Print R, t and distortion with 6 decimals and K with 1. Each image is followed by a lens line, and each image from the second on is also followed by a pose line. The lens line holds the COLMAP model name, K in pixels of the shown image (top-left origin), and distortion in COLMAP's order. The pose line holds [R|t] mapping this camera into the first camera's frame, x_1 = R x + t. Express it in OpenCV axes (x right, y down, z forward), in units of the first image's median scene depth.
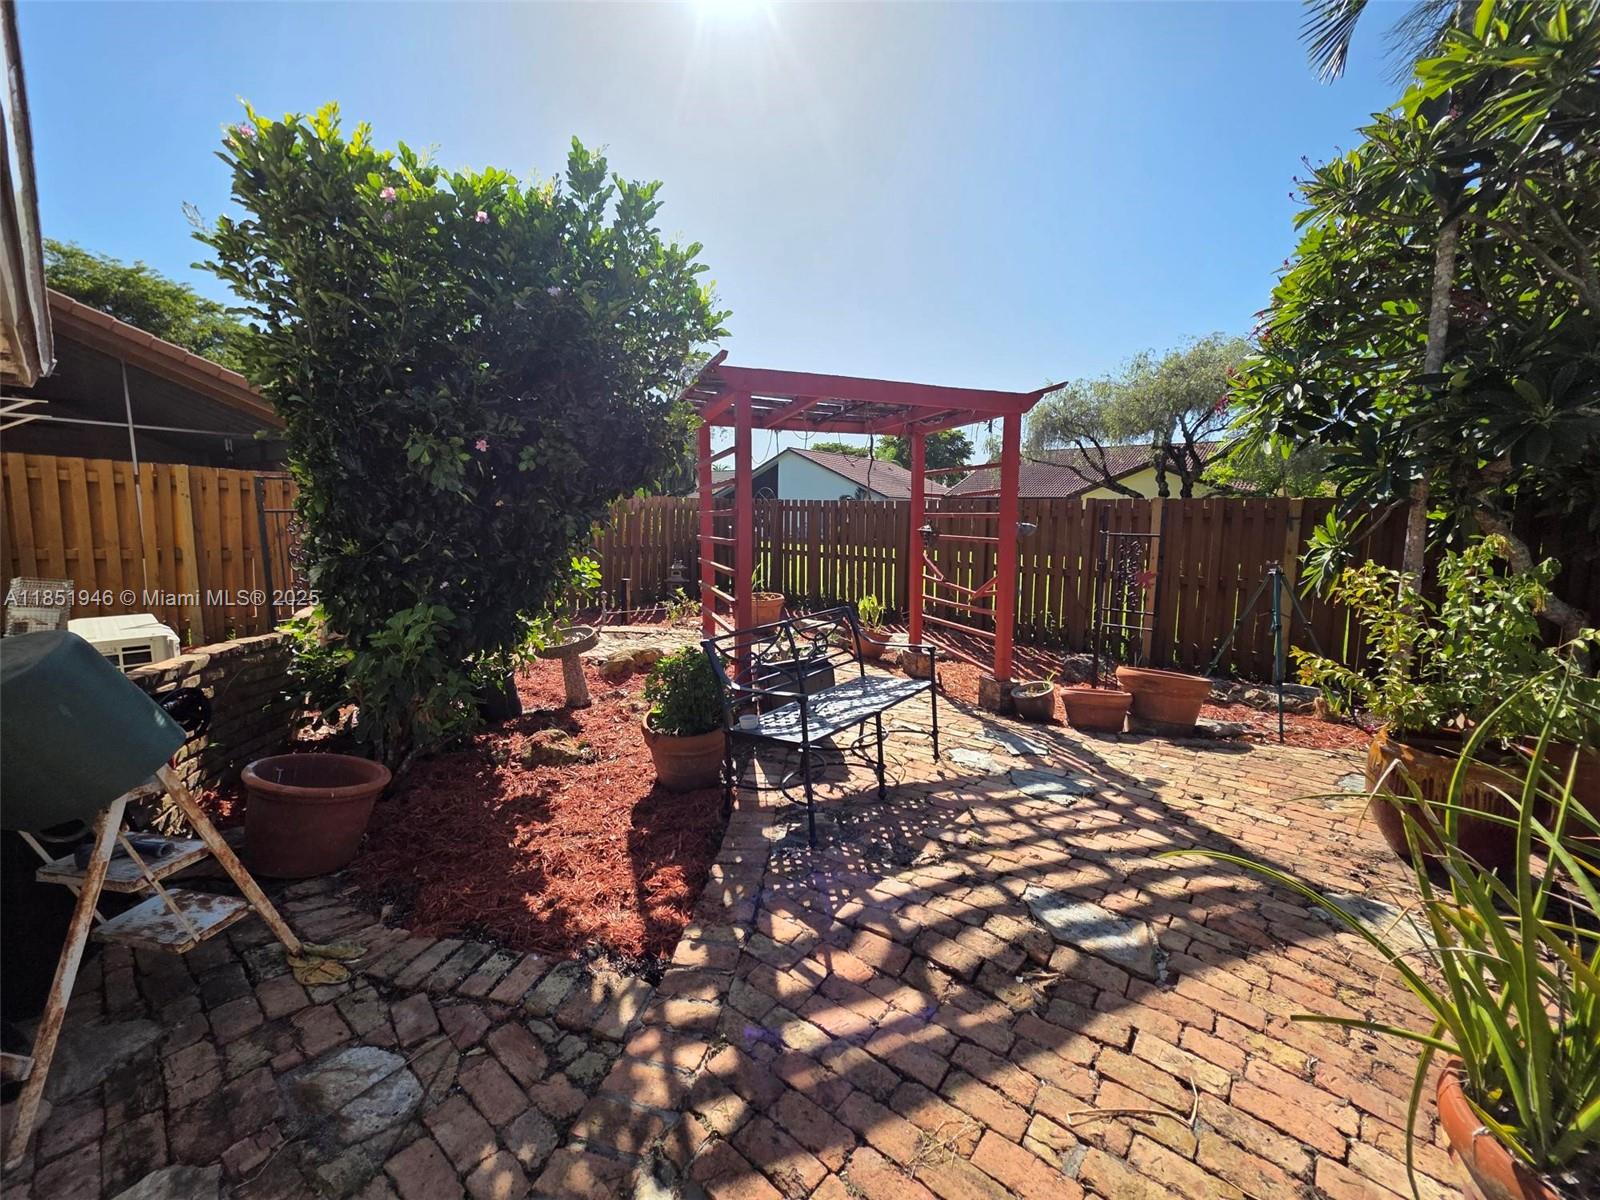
lens RADIAL K [[639.2, 0, 796.0], [0, 639.2, 593.1], [0, 0, 1]] dist [0.005697, 0.000105]
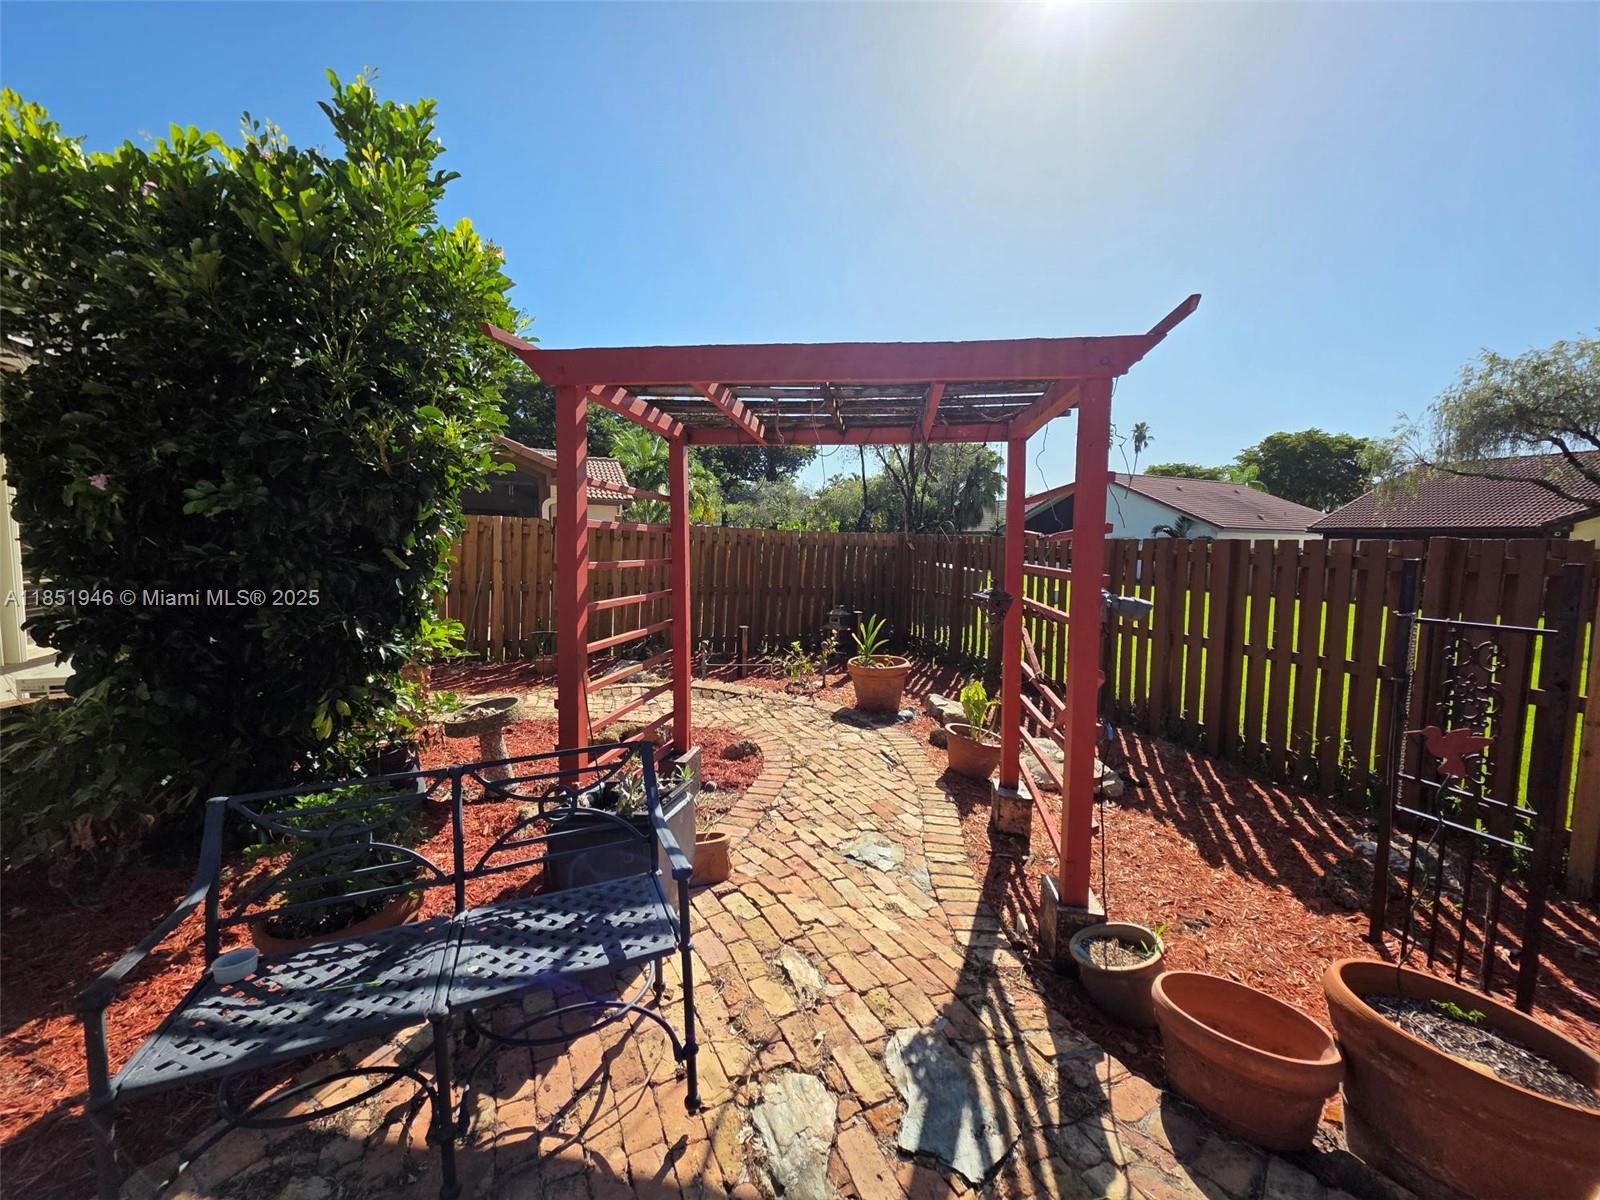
lens RADIAL K [[639.2, 0, 796.0], [0, 639.2, 593.1], [0, 0, 1]] dist [0.005697, 0.000105]
pose [[0.883094, 0.044886, -0.467044, 0.419353], [-0.066620, 0.997324, -0.030117, -0.093402], [0.464443, 0.057711, 0.883721, 0.508184]]
